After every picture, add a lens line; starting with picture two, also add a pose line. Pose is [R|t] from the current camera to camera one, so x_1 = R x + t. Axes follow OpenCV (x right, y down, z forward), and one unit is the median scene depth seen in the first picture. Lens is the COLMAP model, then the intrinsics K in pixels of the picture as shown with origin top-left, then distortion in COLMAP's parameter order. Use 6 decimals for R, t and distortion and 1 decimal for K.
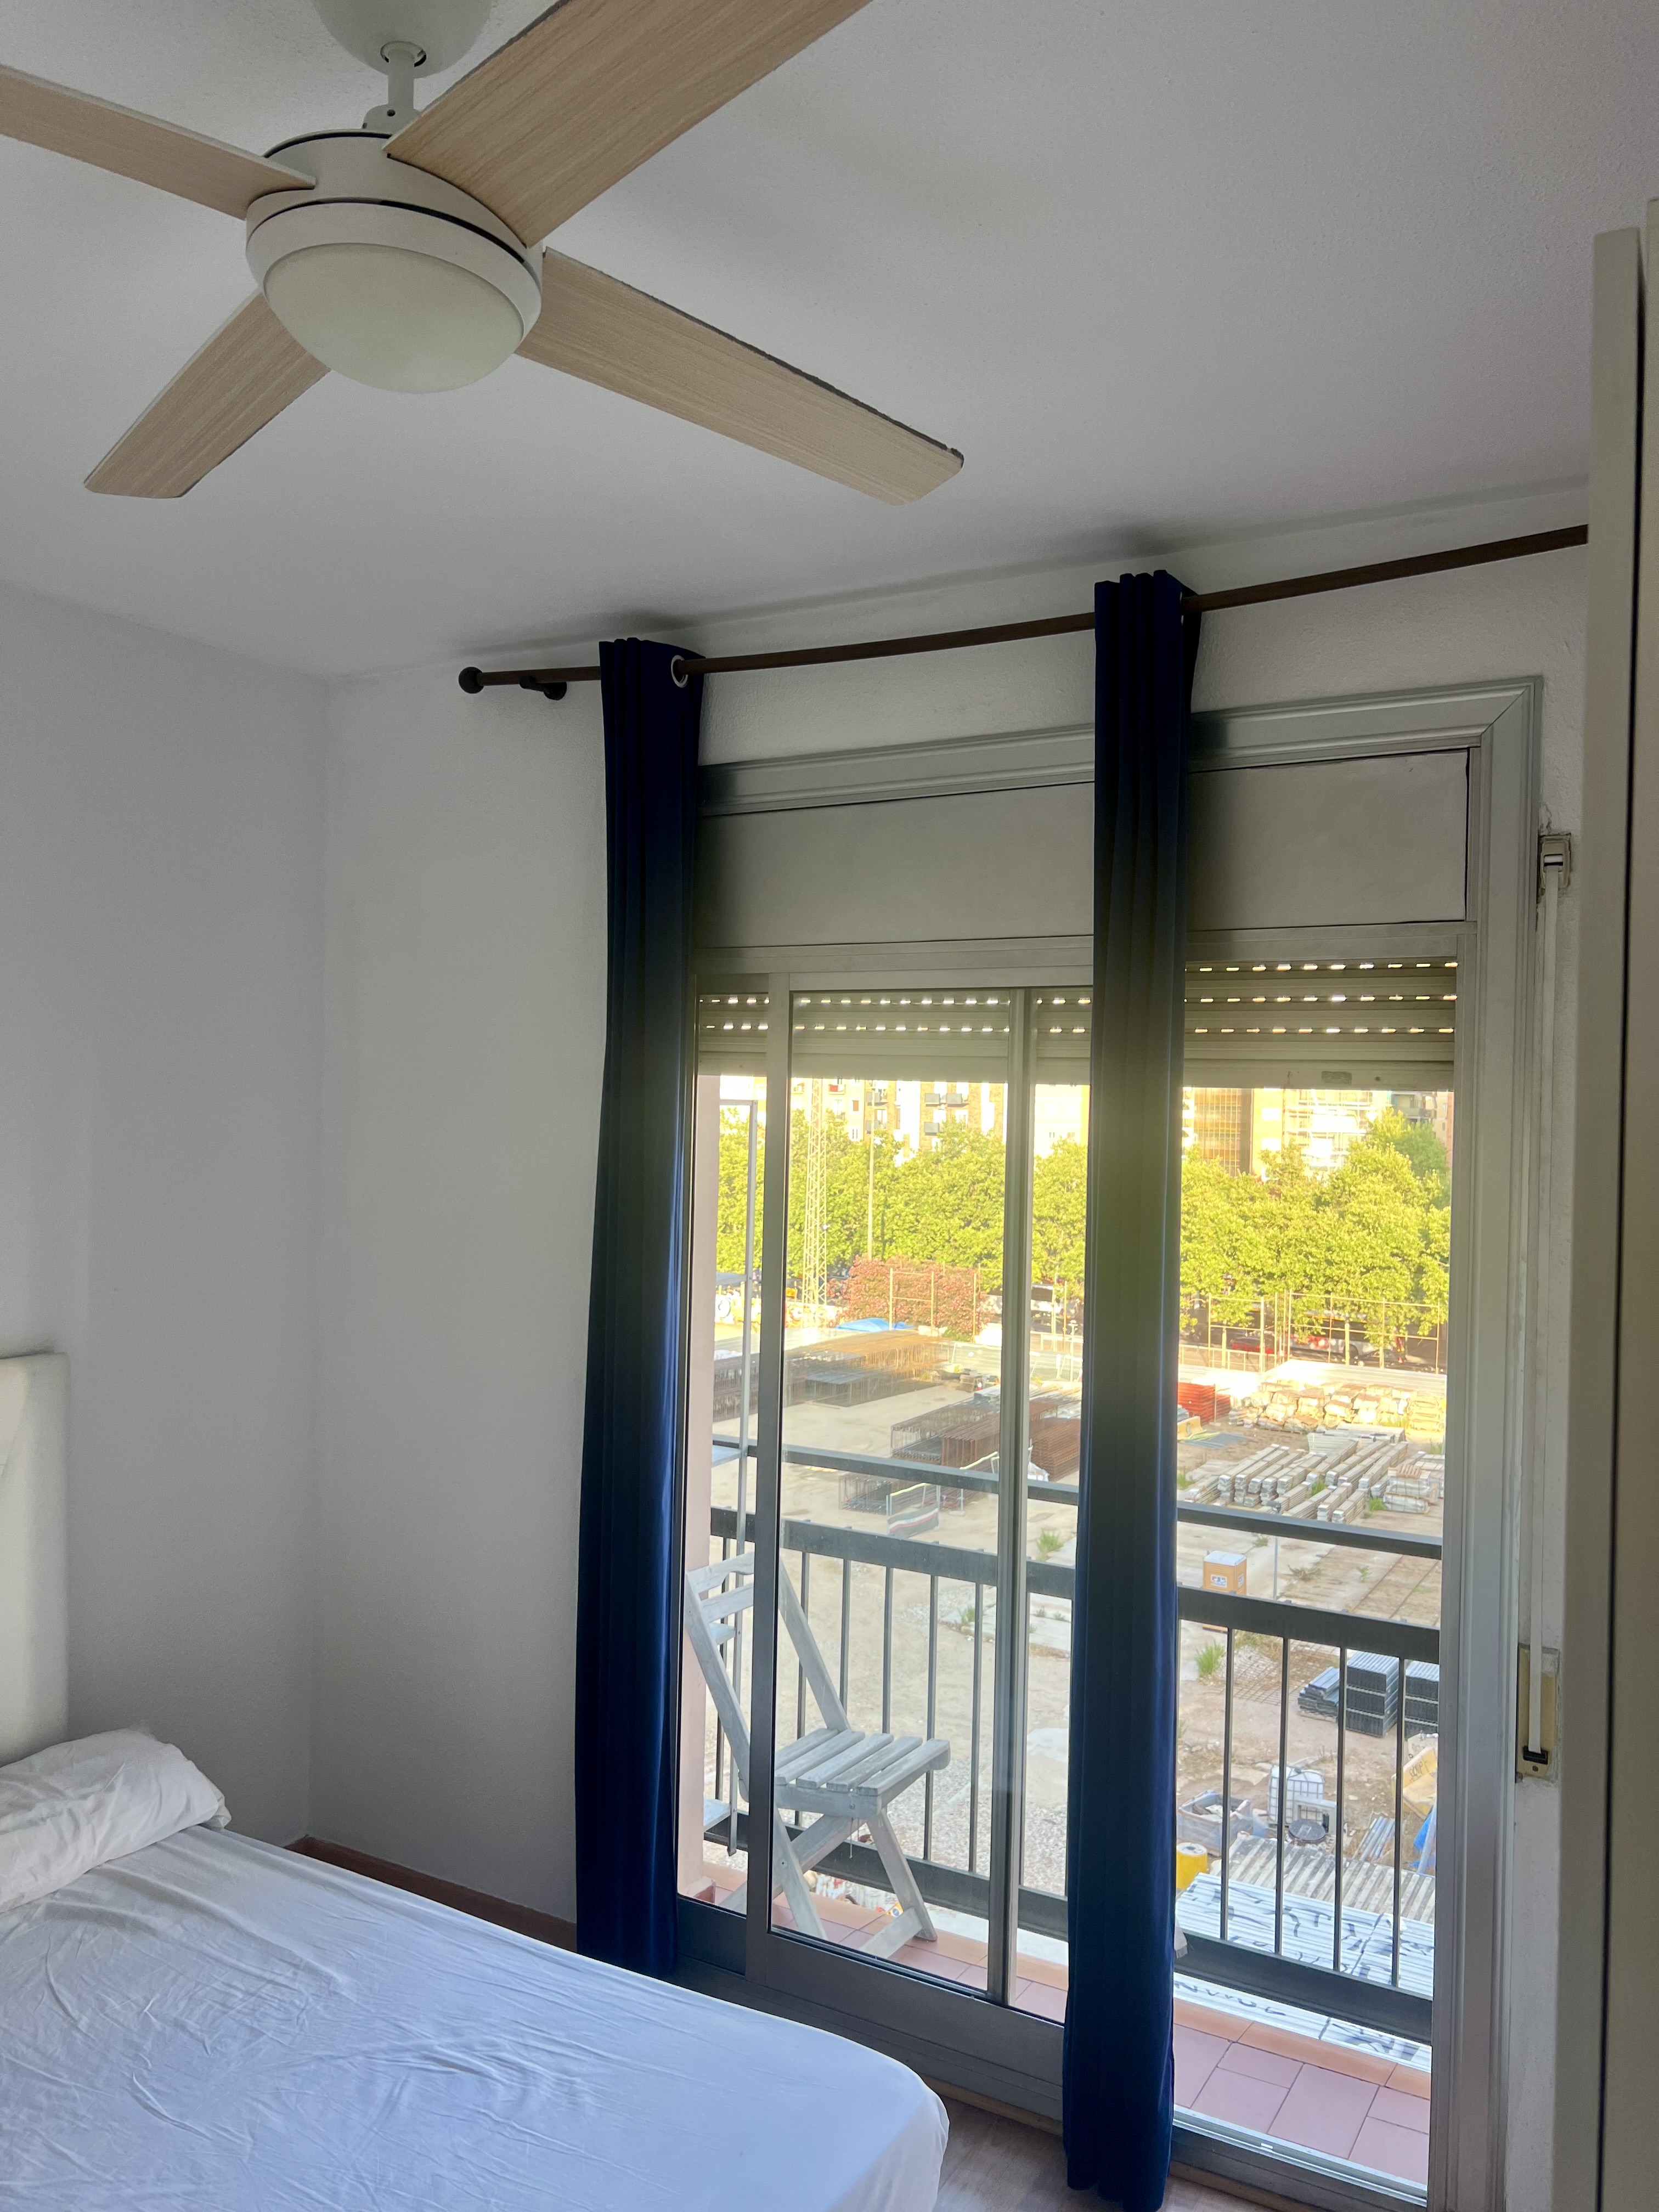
lens RADIAL K [[1675.6, 0, 833.9], [0, 1675.6, 1128.4], [0, 0, 1]] dist [0.043831, -0.053379]
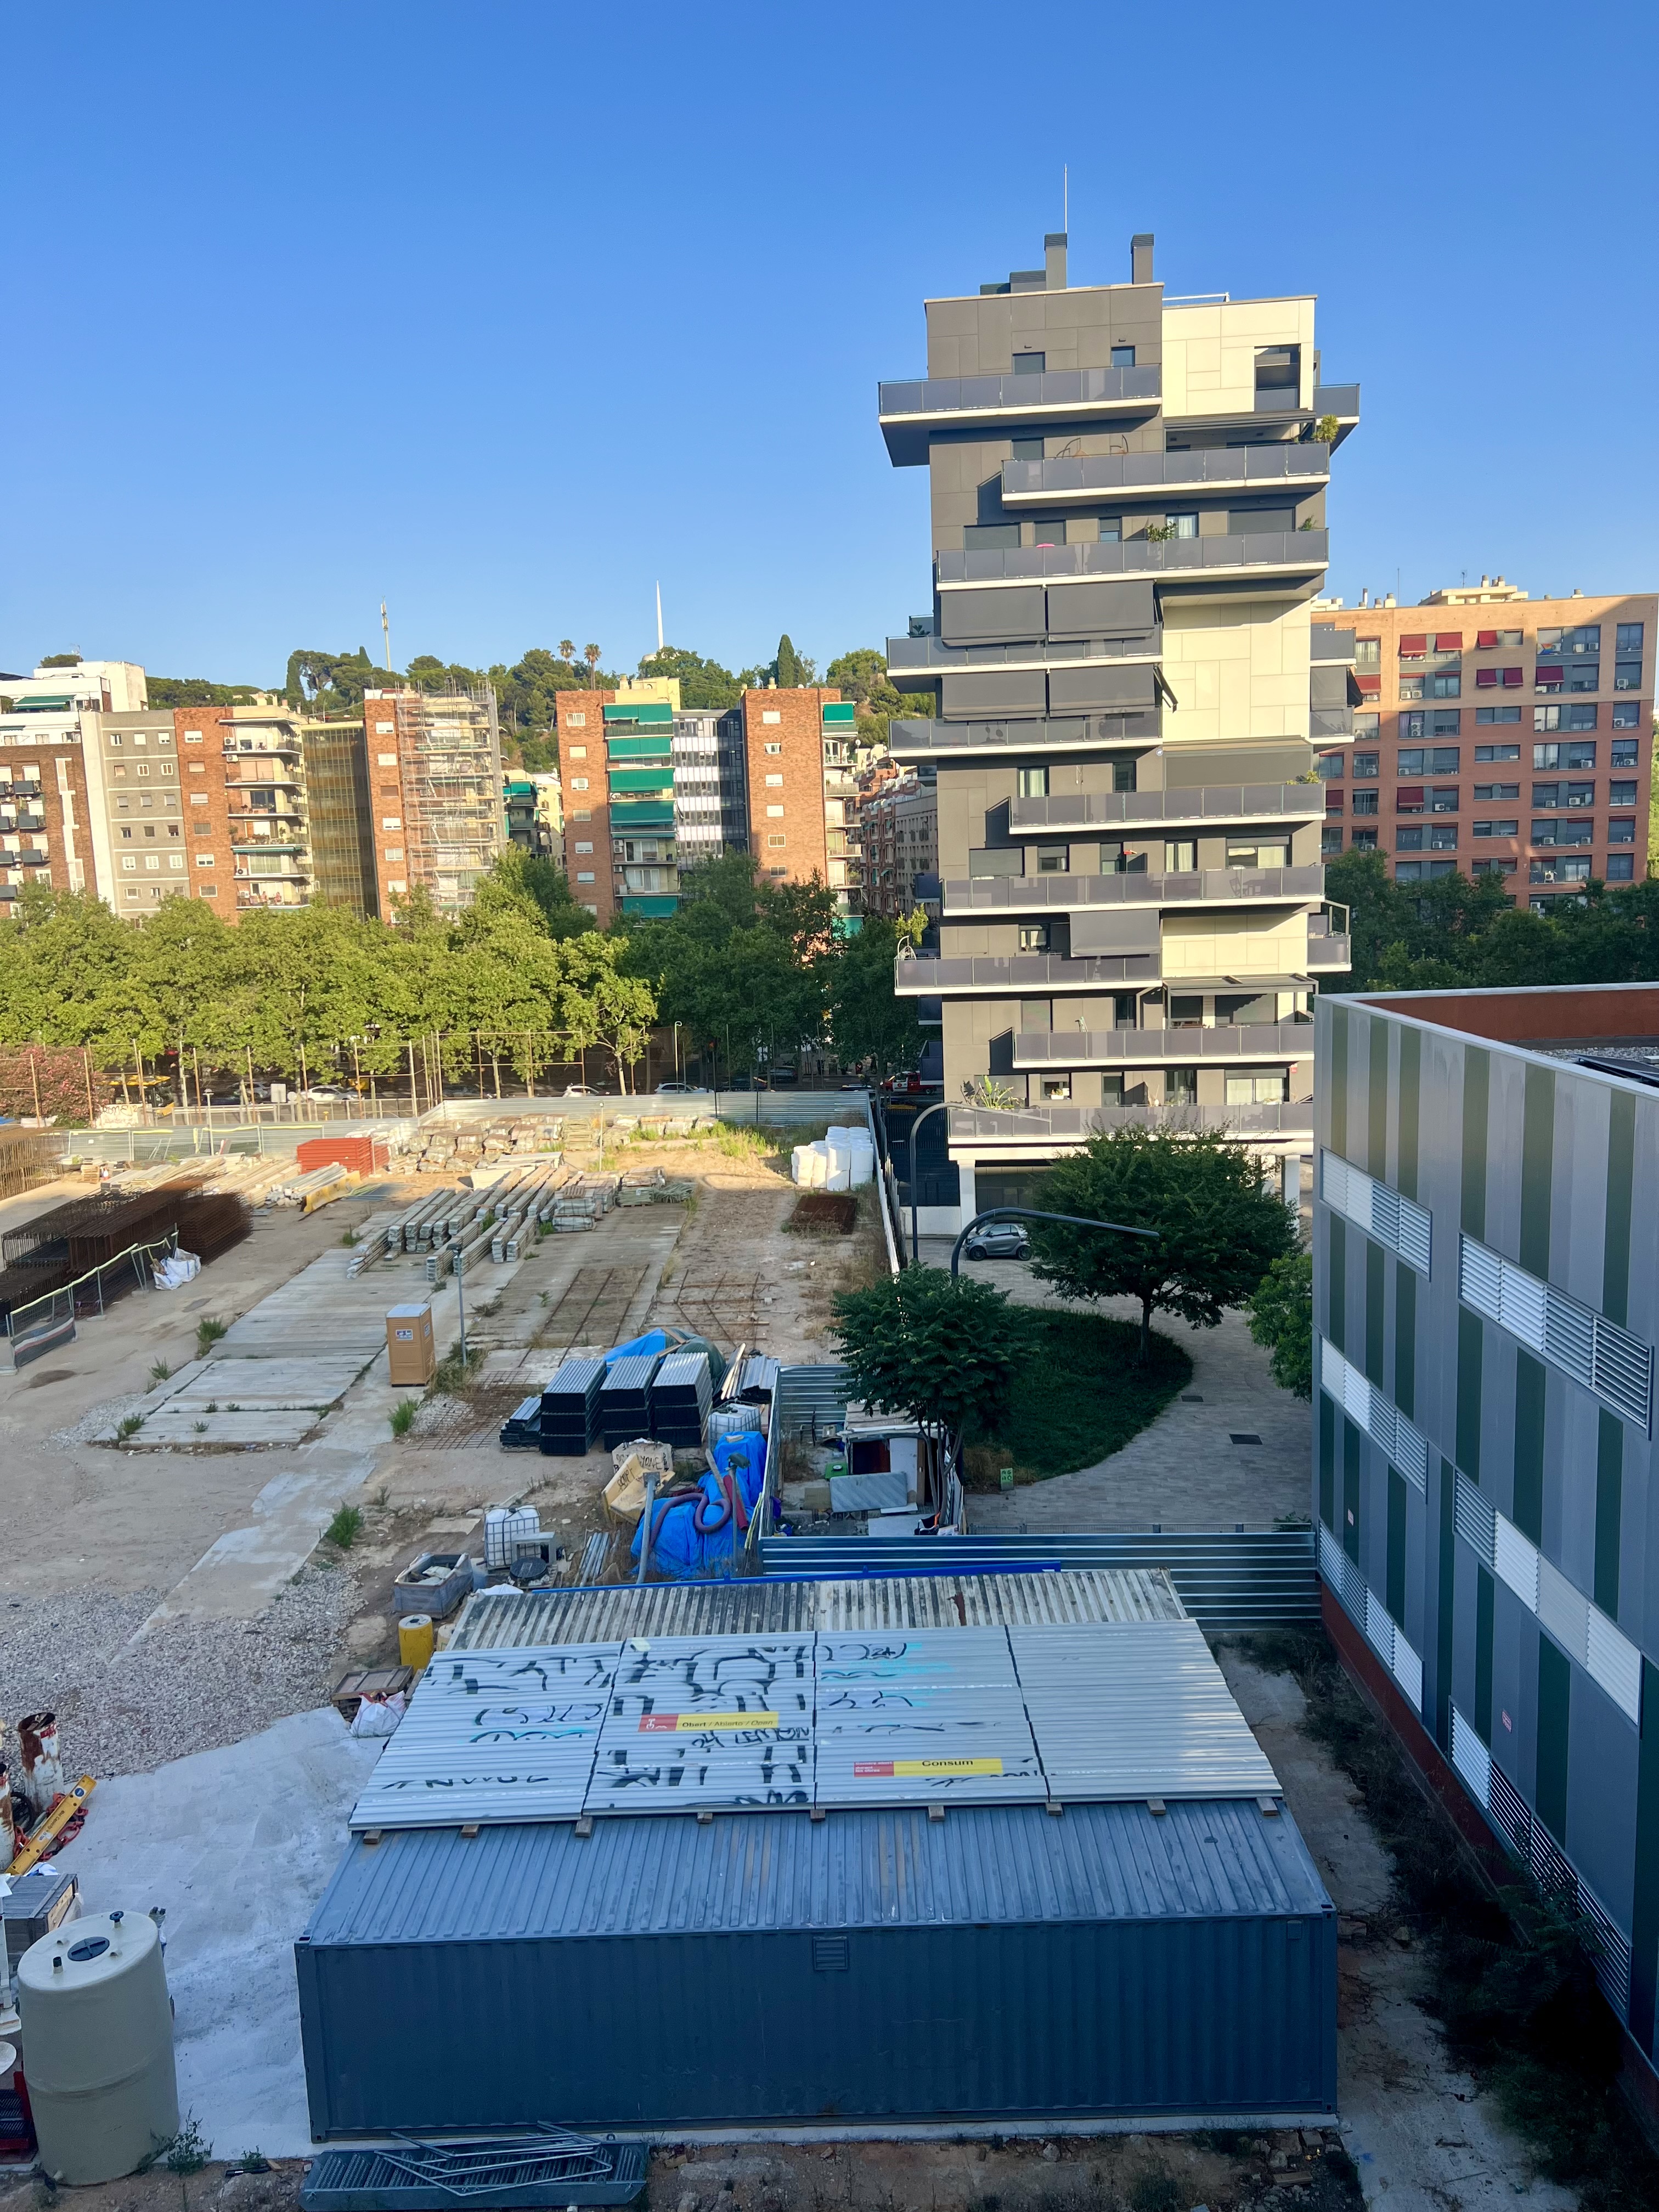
lens RADIAL K [[1675.6, 0, 843.6], [0, 1675.6, 1097.5], [0, 0, 1]] dist [0.043831, -0.053379]
pose [[0.868288, -0.125286, 0.479979, 0.042573], [0.061191, 0.987242, 0.146997, 0.124813], [-0.492272, -0.098265, 0.864877, 0.768985]]
